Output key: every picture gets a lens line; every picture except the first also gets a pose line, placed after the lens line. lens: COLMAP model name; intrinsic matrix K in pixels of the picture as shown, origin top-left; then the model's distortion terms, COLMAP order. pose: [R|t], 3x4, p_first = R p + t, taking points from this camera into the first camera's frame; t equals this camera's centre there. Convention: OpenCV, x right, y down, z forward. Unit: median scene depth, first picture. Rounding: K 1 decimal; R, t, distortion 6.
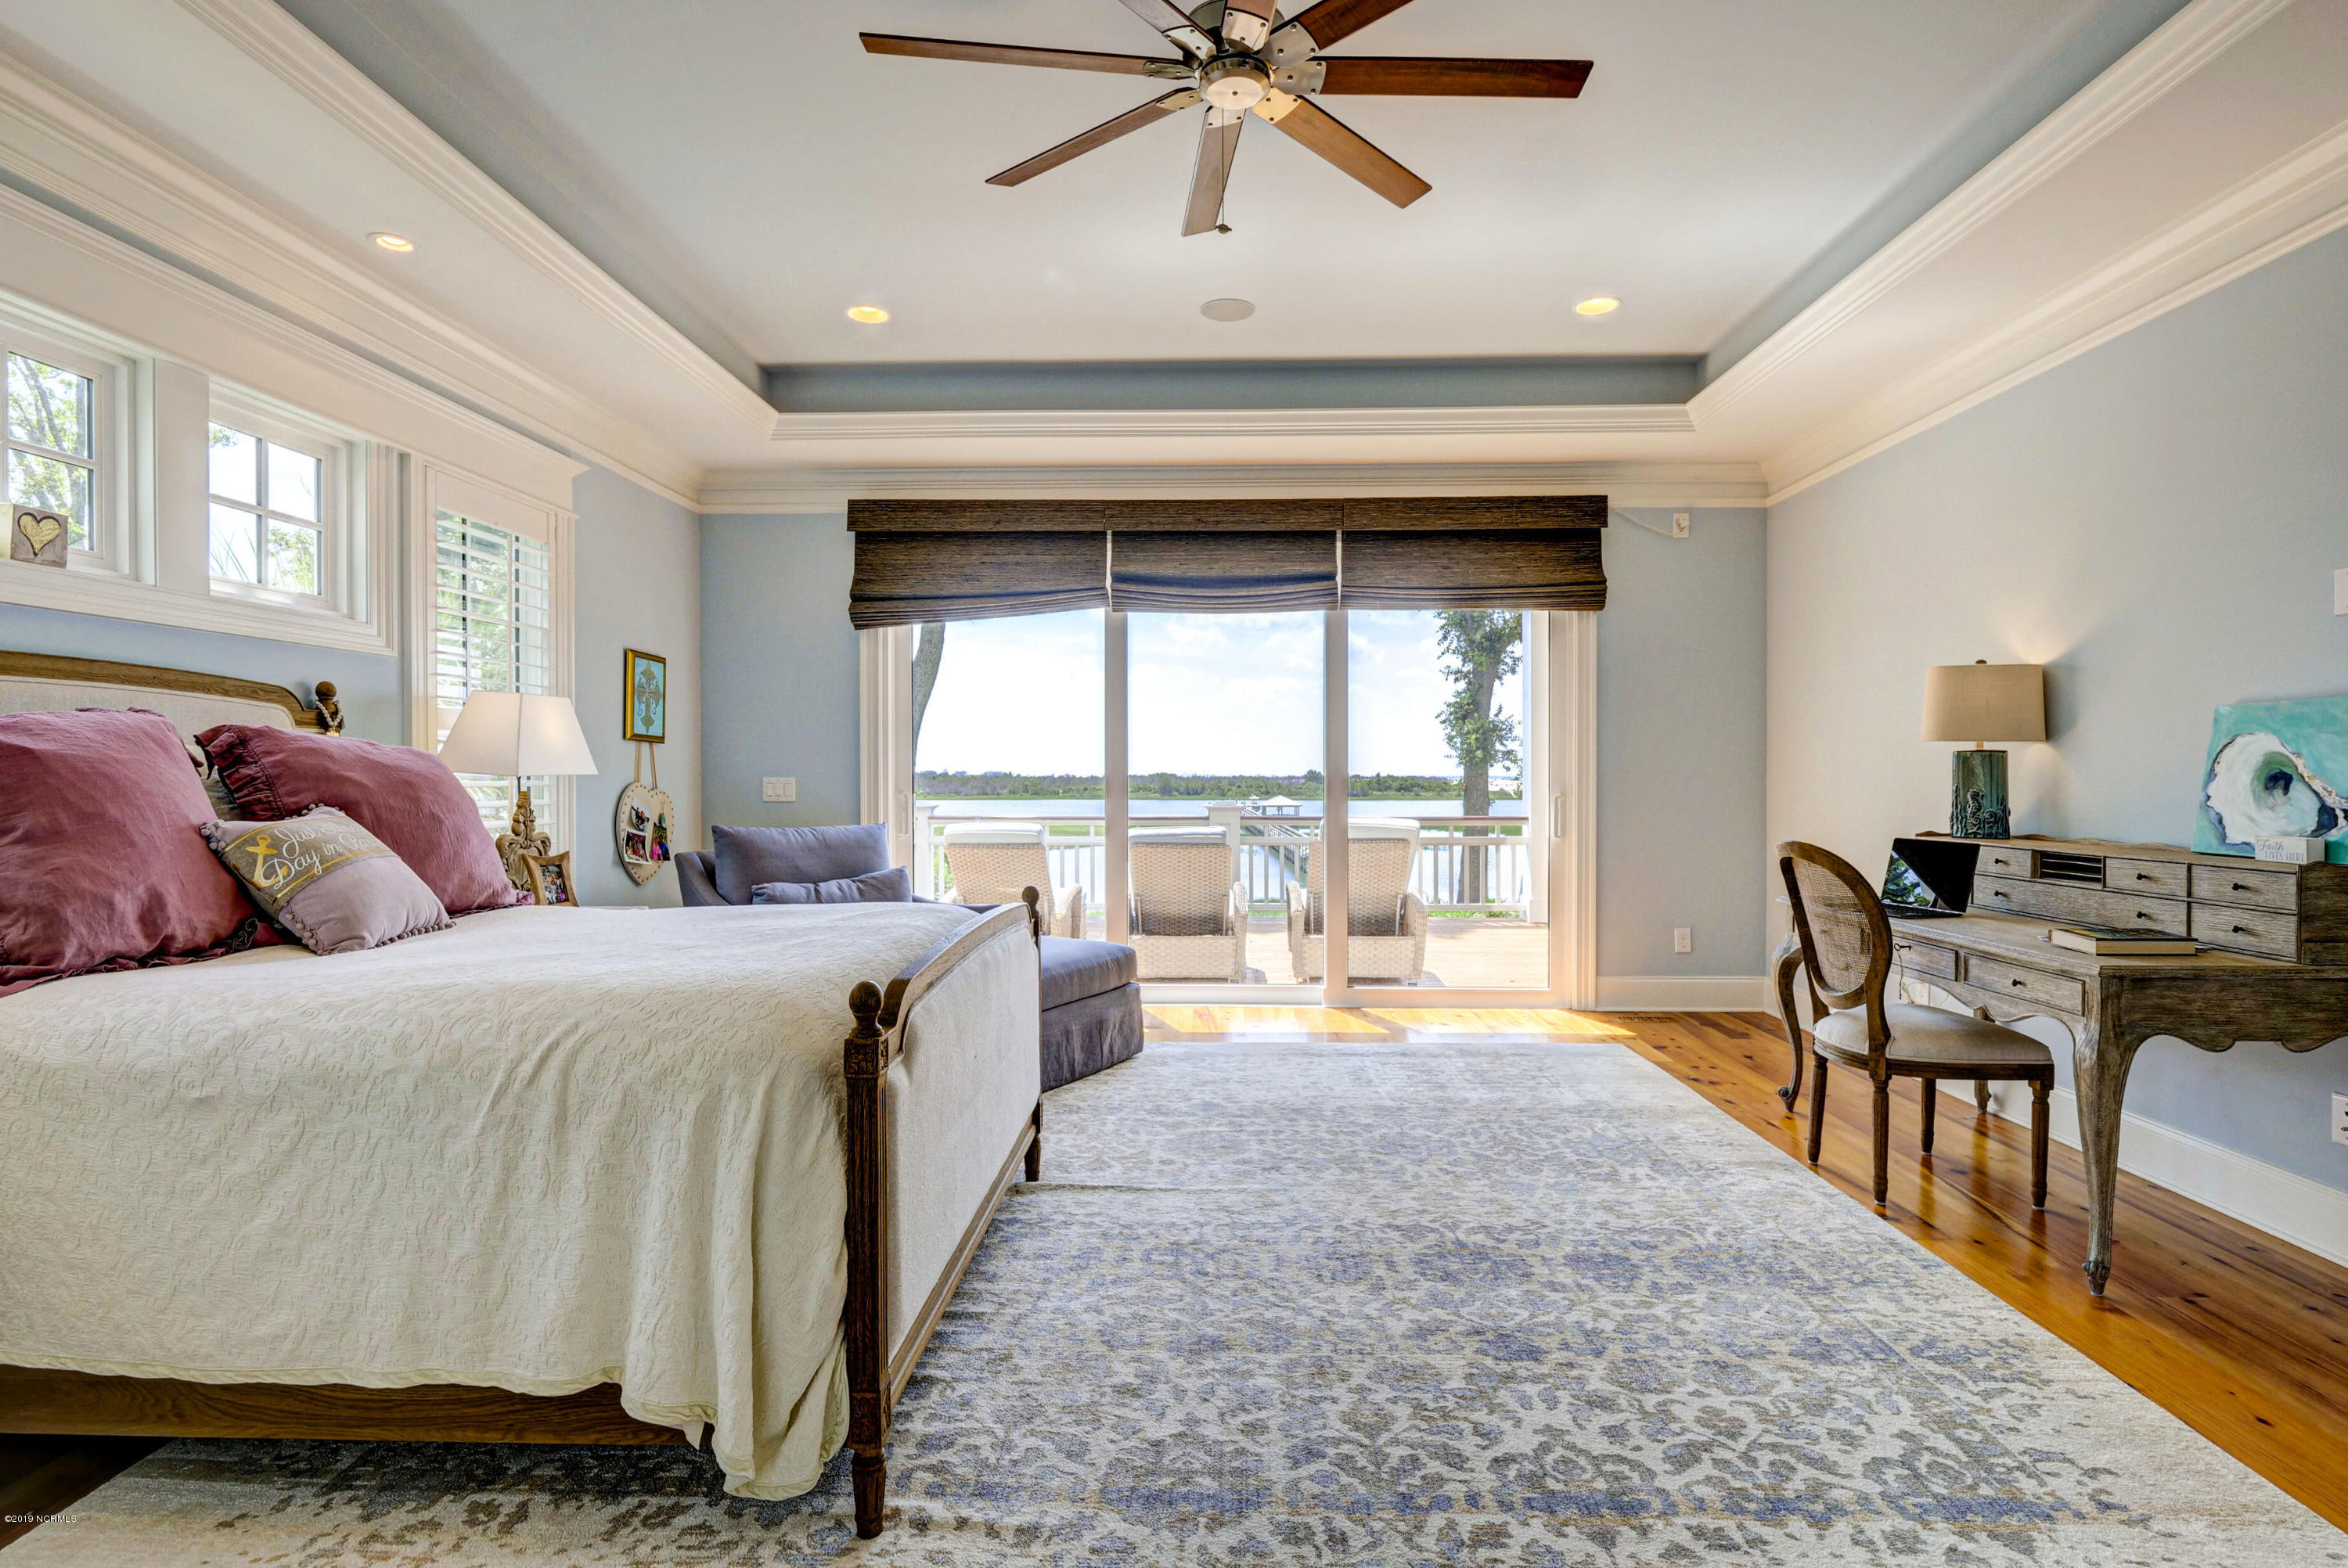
lens RADIAL K [[1141.9, 0, 1181.9], [0, 1141.9, 786.9], [0, 0, 1]] dist [-0.011112, -0.001939]
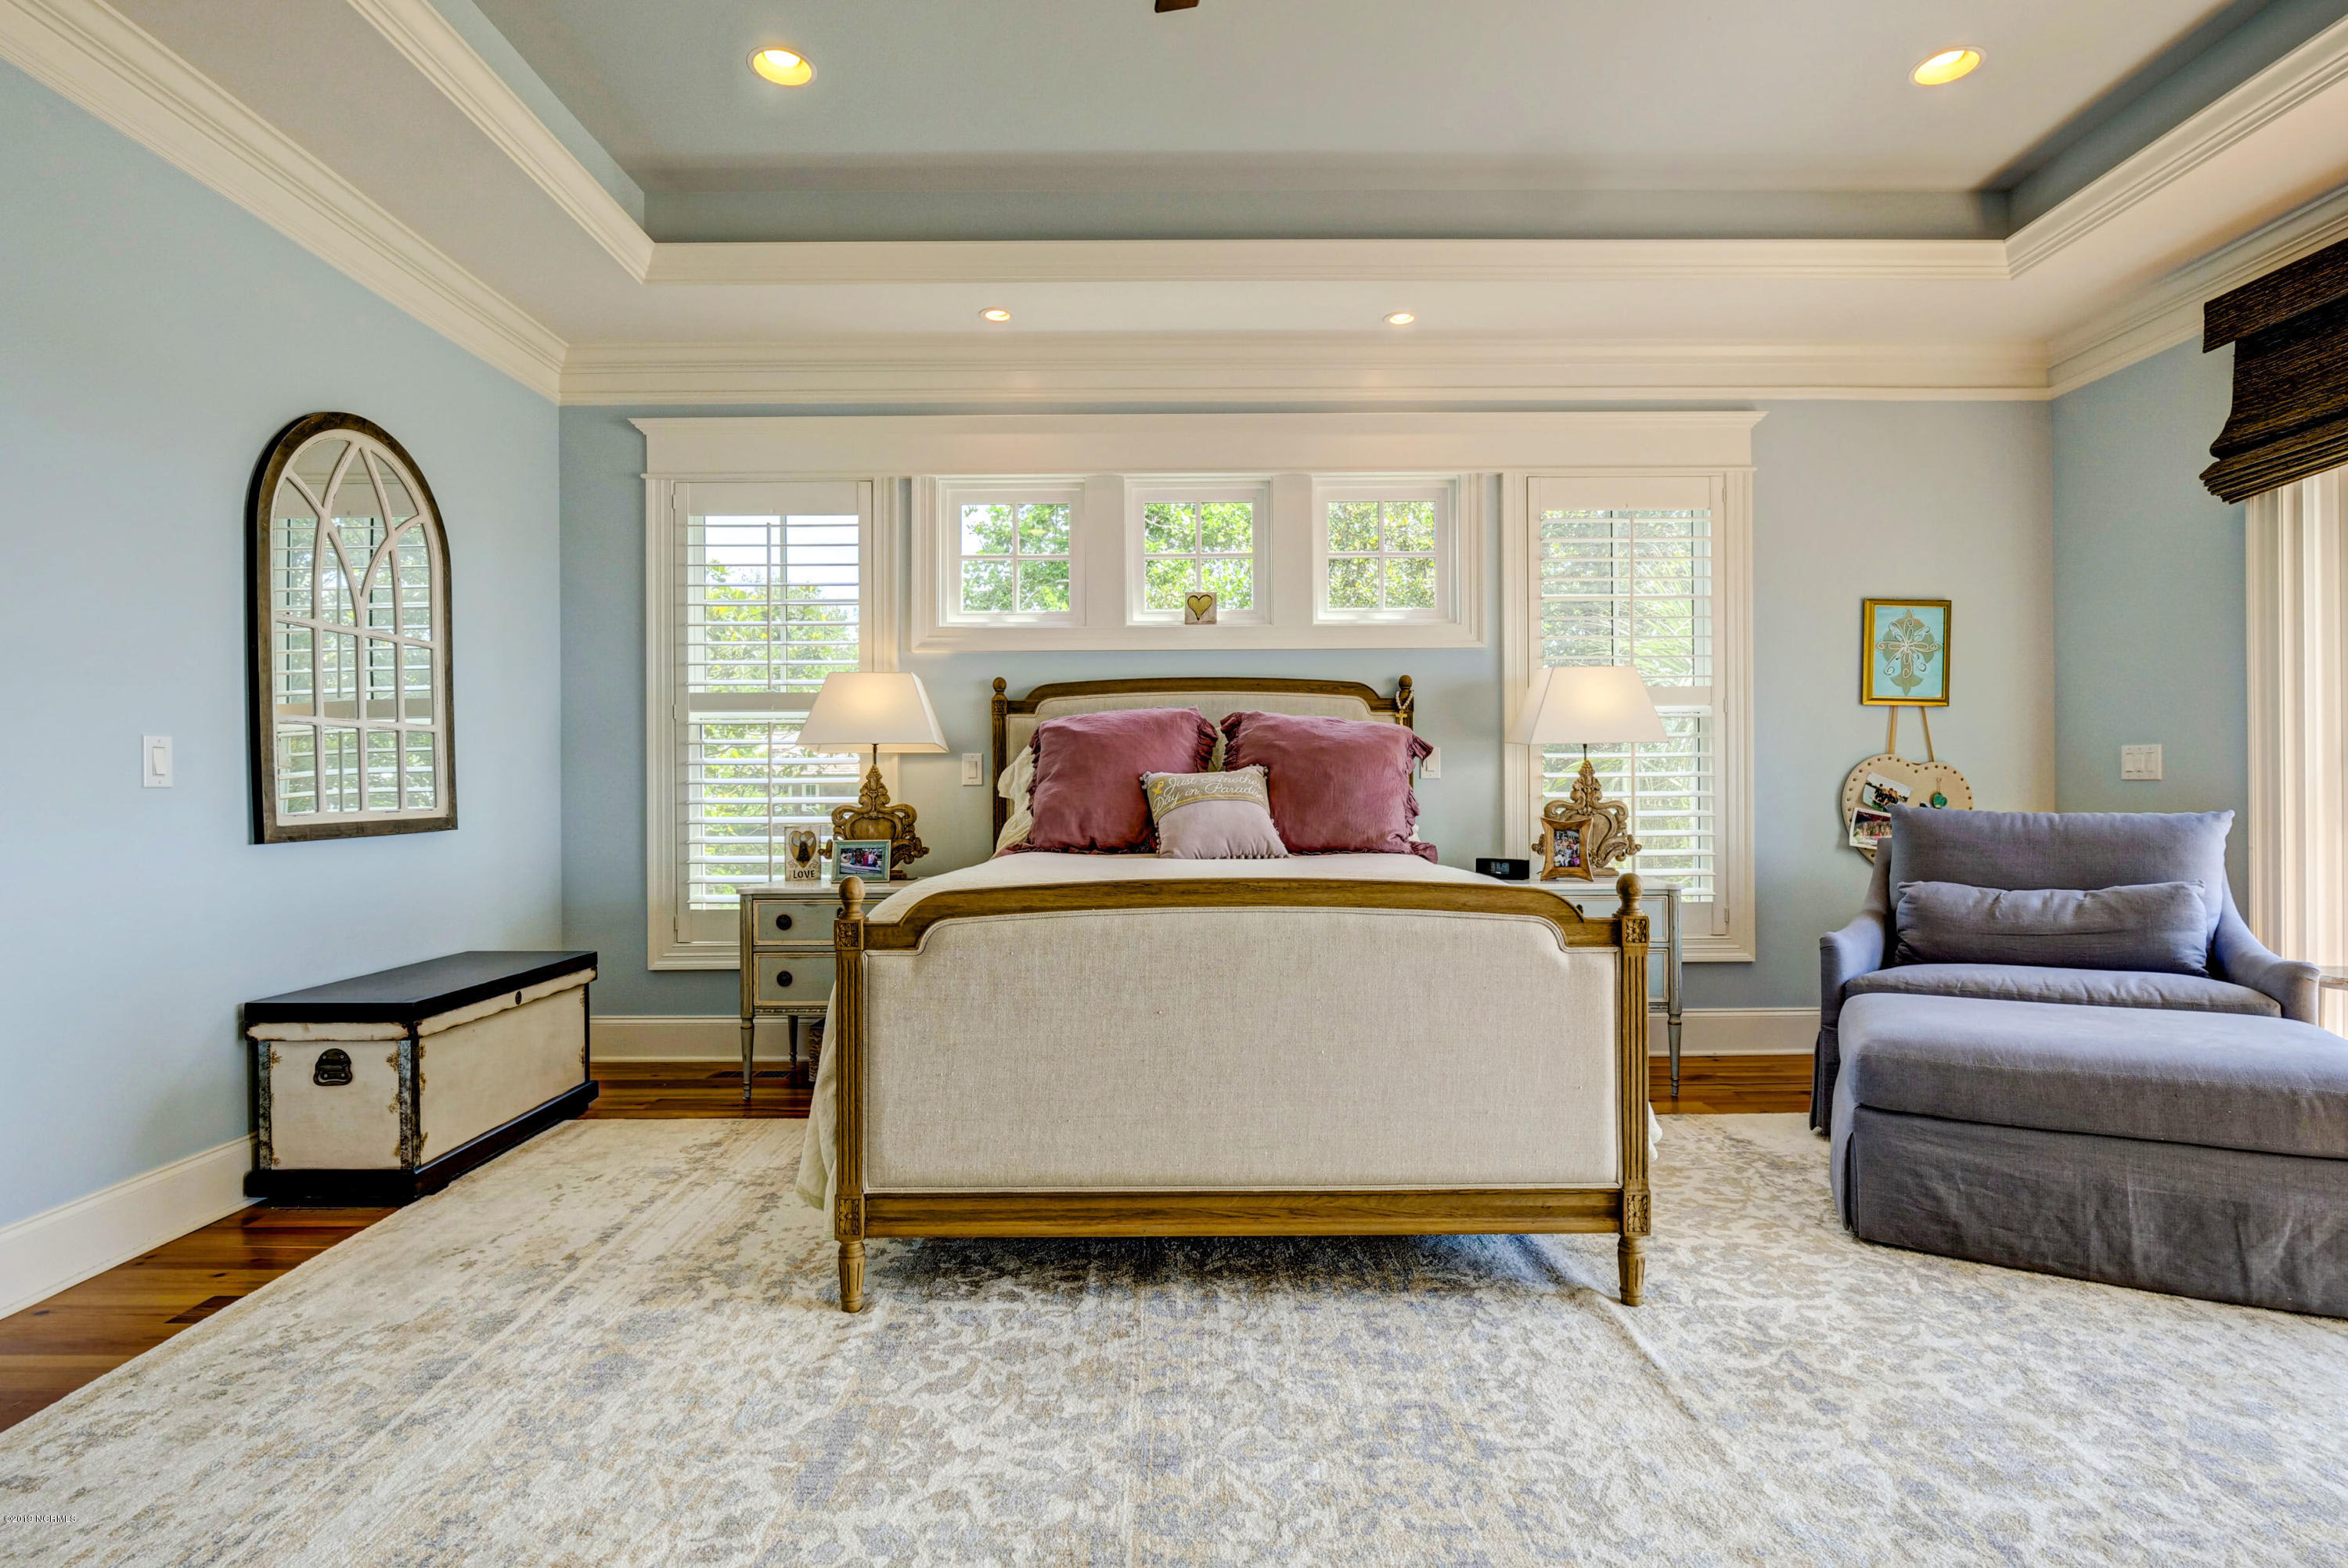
lens RADIAL K [[1141.9, 0, 1181.9], [0, 1141.9, 786.9], [0, 0, 1]] dist [-0.011112, -0.001939]
pose [[0.038939, 0.000594, -0.999241, 0.508325], [-0.006070, 0.999982, 0.000358, 0.033975], [0.999223, 0.006052, 0.038942, 0.659236]]
